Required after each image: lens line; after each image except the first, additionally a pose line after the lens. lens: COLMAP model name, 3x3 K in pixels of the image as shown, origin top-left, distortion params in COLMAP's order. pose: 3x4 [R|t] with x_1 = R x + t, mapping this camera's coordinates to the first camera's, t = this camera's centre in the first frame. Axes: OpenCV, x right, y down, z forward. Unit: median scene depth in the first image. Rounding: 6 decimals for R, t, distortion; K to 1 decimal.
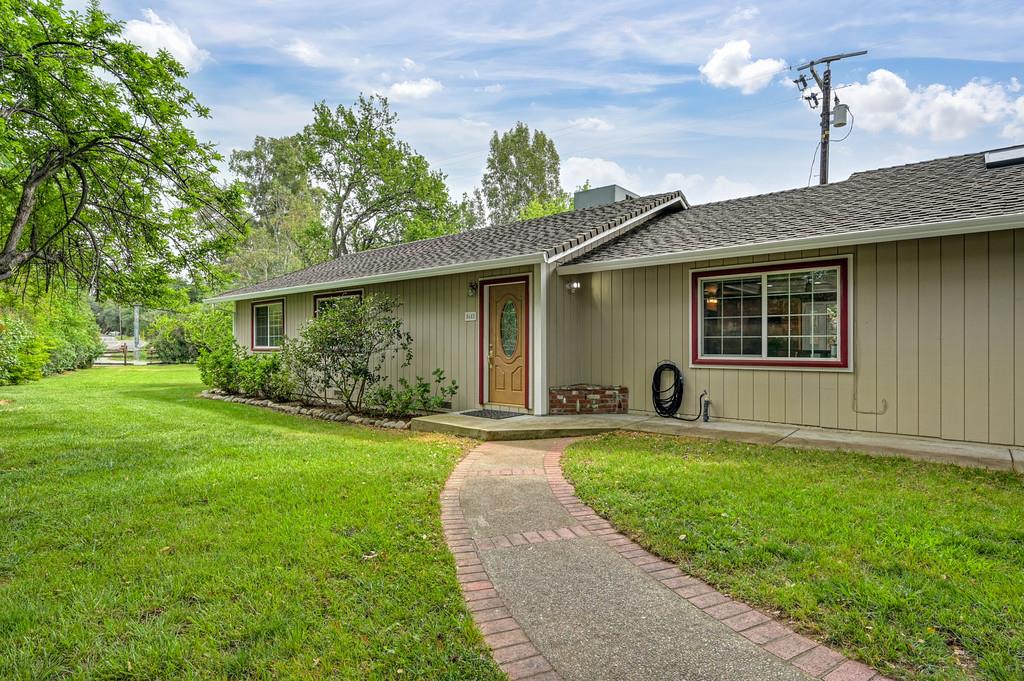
lens RADIAL K [[523.2, 0, 512.2], [0, 523.2, 340.5], [0, 0, 1]] dist [-0.002005, 0.000872]
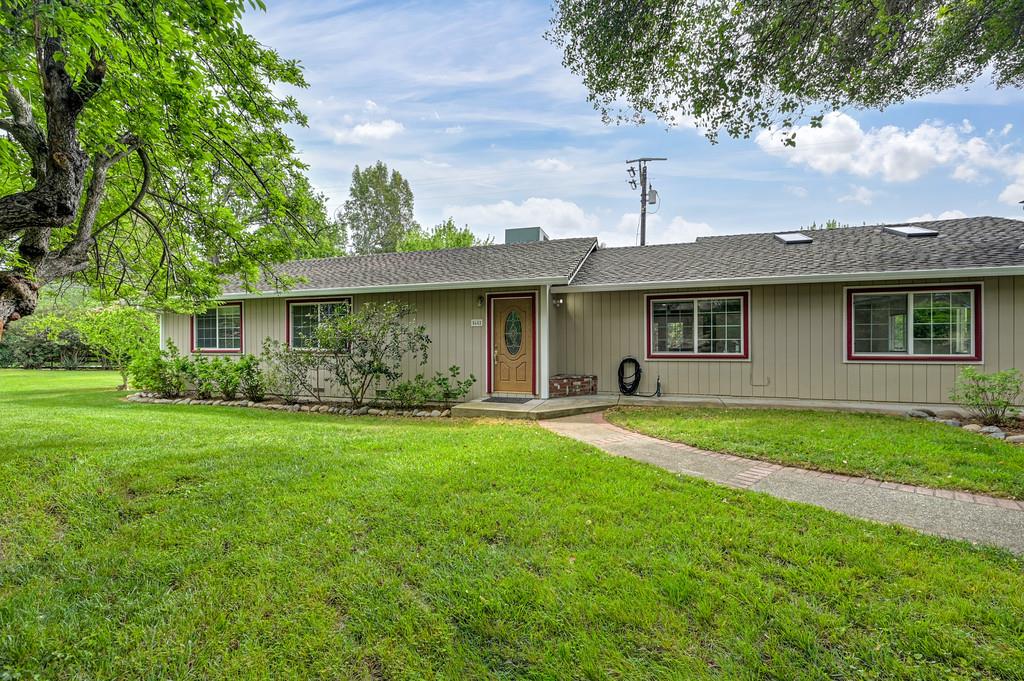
lens RADIAL K [[407.3, 0, 512.5], [0, 407.3, 343.4], [0, 0, 1]] dist [0.000173, -0.000671]
pose [[0.922652, -0.001460, 0.385632, -0.390132], [0.000184, 0.999994, 0.003345, -0.000785], [-0.385635, -0.003016, 0.922647, 0.076619]]
